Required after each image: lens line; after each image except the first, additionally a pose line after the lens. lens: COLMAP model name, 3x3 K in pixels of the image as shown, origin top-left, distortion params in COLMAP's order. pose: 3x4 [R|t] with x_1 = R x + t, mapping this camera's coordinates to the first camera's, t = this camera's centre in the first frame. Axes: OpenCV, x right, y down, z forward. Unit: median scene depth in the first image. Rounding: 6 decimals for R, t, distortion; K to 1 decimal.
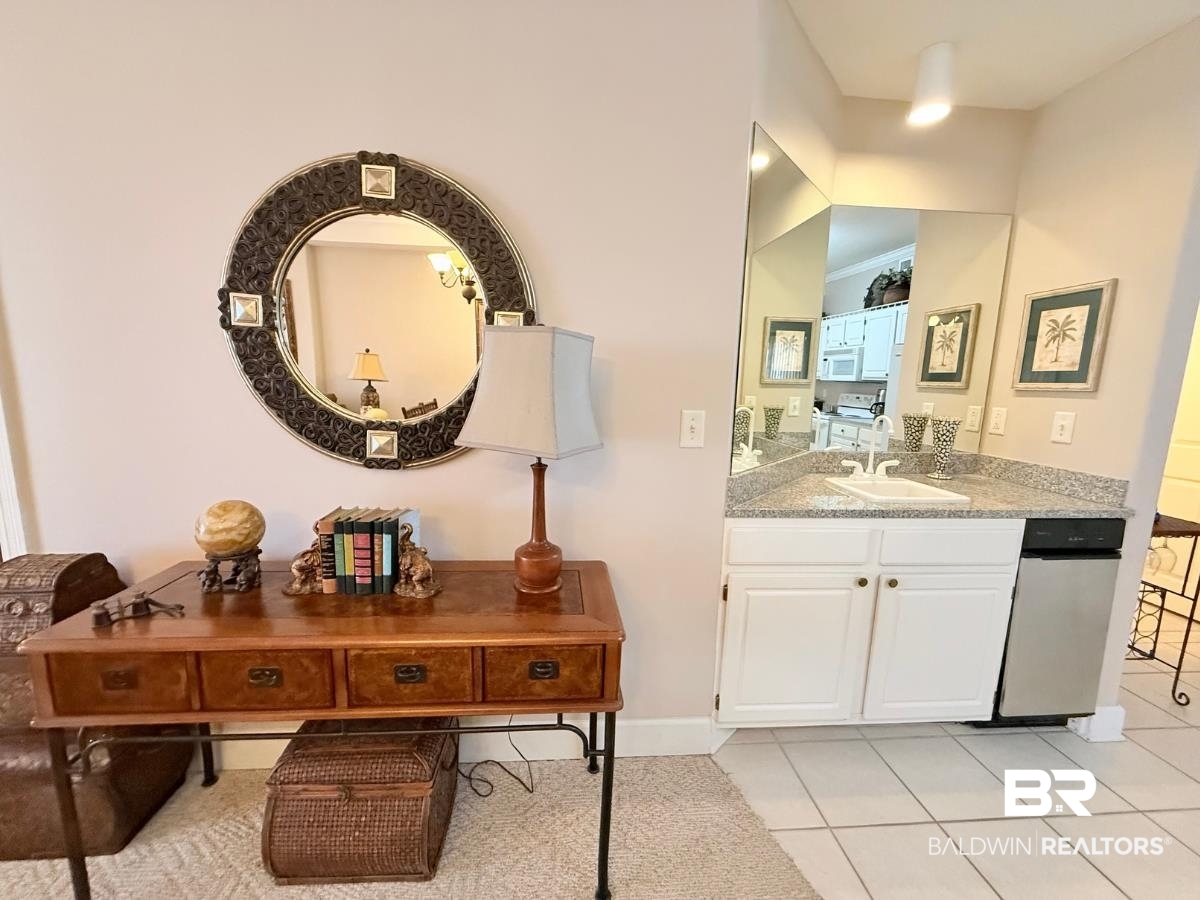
lens RADIAL K [[501.7, 0, 604.4], [0, 501.7, 453.4], [0, 0, 1]] dist [-0.000496, -0.000106]
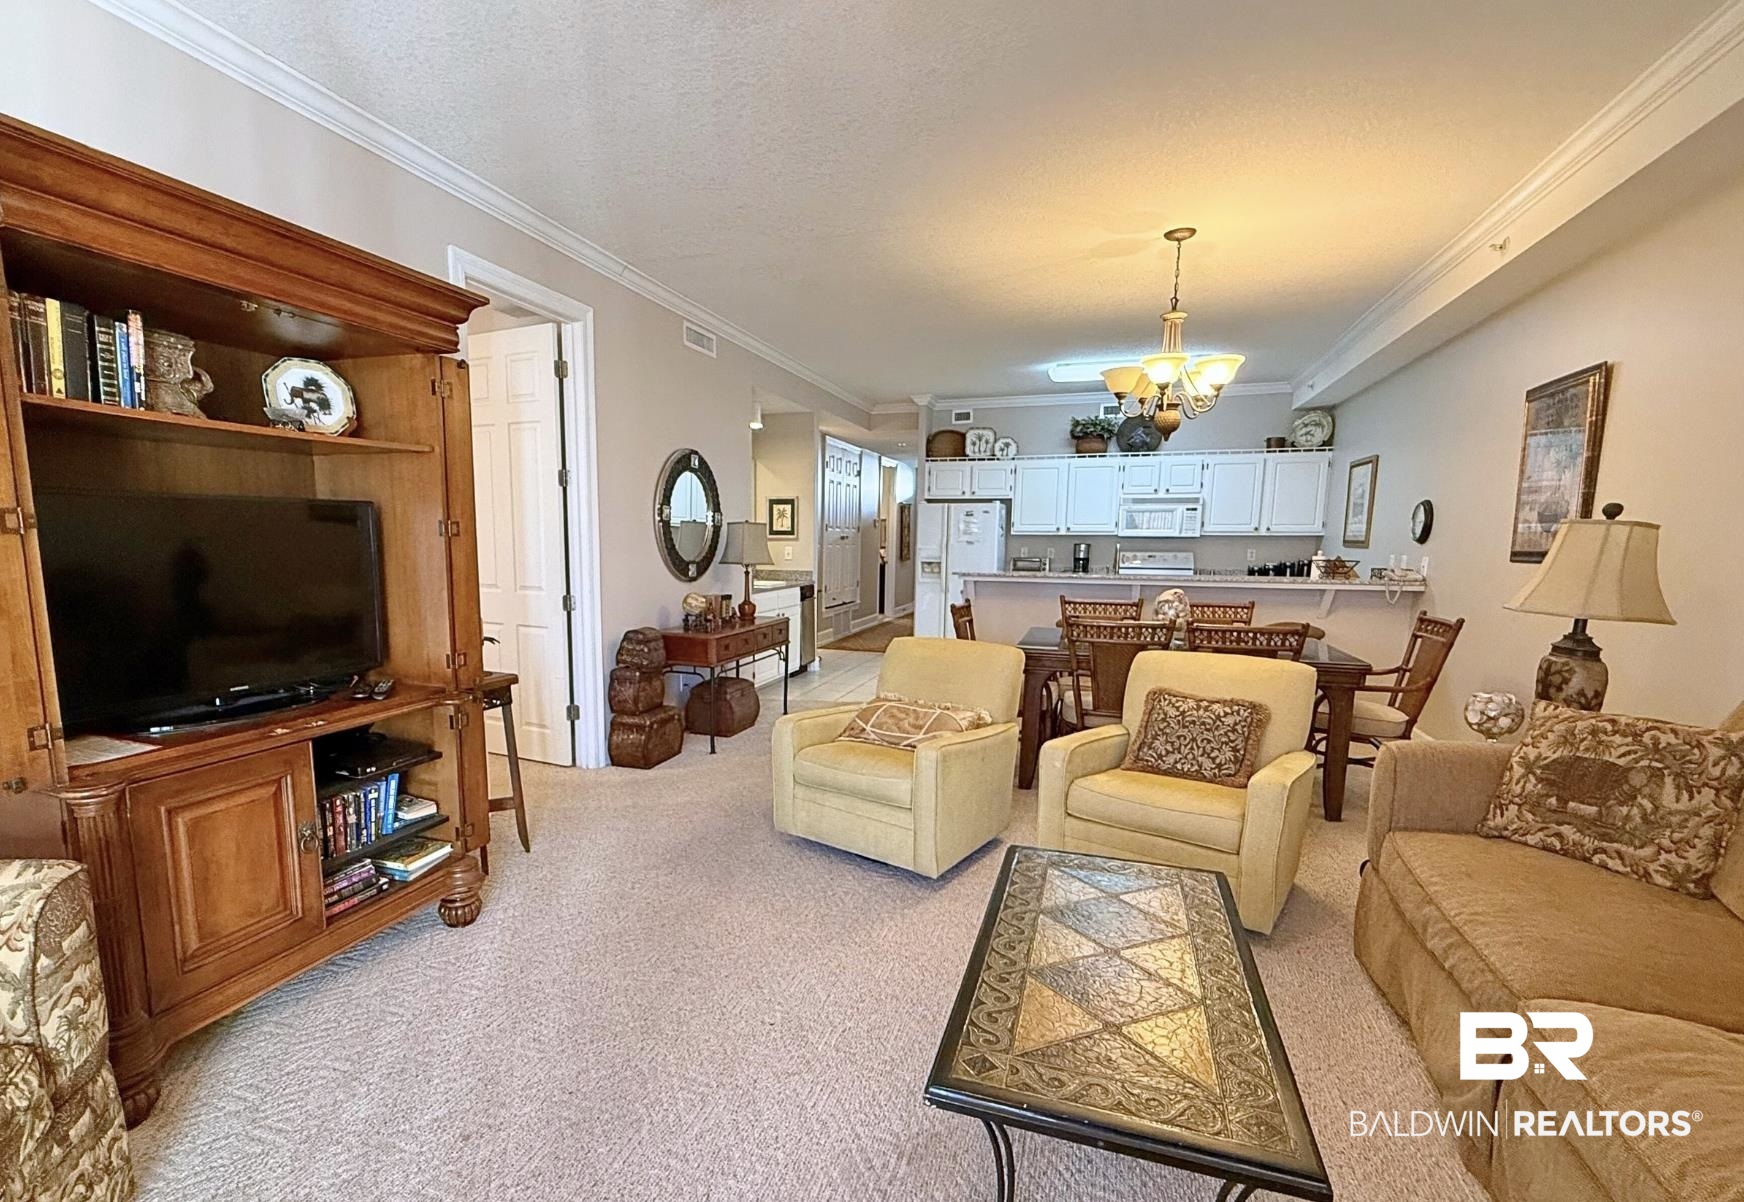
lens RADIAL K [[801.4, 0, 814.4], [0, 801.4, 652.8], [0, 0, 1]] dist [0.000441, 0.000093]
pose [[0.423451, -0.154289, 0.892684, -2.717090], [0.138778, 0.984807, 0.104381, 0.036800], [-0.895226, 0.079684, 0.438430, -0.828554]]
